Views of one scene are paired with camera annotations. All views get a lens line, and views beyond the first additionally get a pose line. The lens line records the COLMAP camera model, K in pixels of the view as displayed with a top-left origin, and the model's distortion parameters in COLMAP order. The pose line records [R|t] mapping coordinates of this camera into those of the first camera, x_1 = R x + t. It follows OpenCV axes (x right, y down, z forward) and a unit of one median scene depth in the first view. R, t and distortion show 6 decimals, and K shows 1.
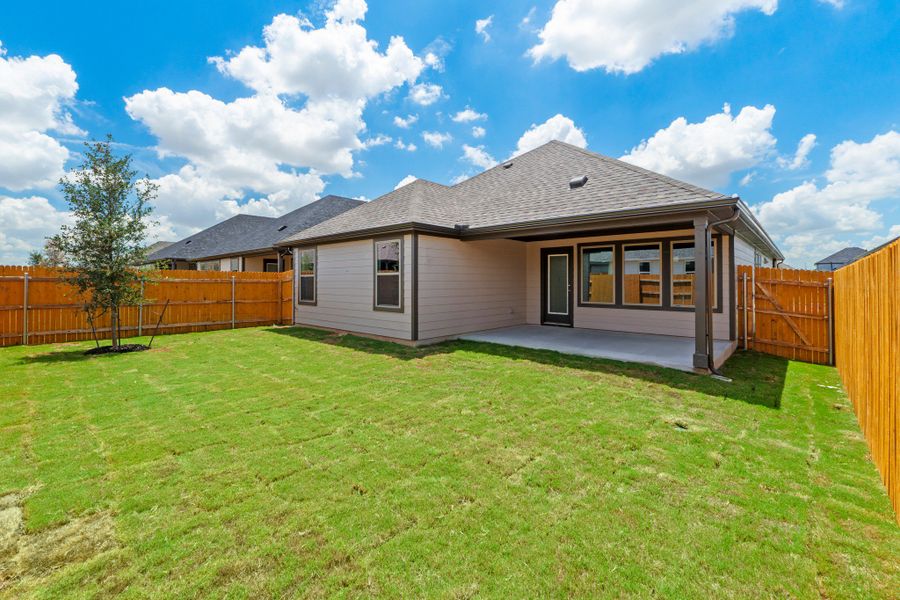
lens RADIAL K [[389.2, 0, 454.8], [0, 389.2, 279.0], [0, 0, 1]] dist [0.004054, 0.000740]
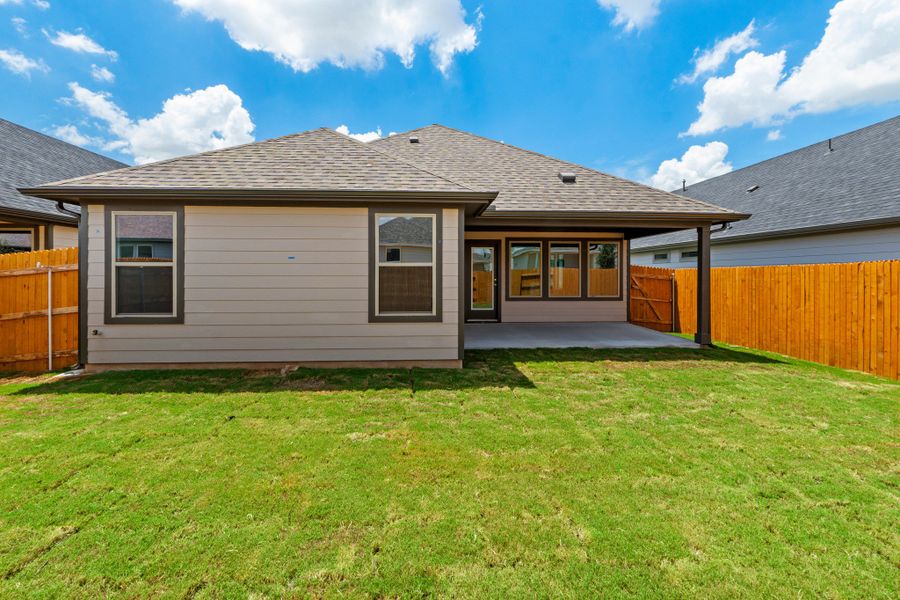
lens RADIAL K [[389.2, 0, 448.5], [0, 389.2, 276.3], [0, 0, 1]] dist [0.004054, 0.000740]
pose [[0.702155, -0.001336, 0.712023, -0.483956], [-0.006192, 0.999949, 0.007982, 0.000881], [-0.711998, -0.010013, 0.702110, 0.400563]]
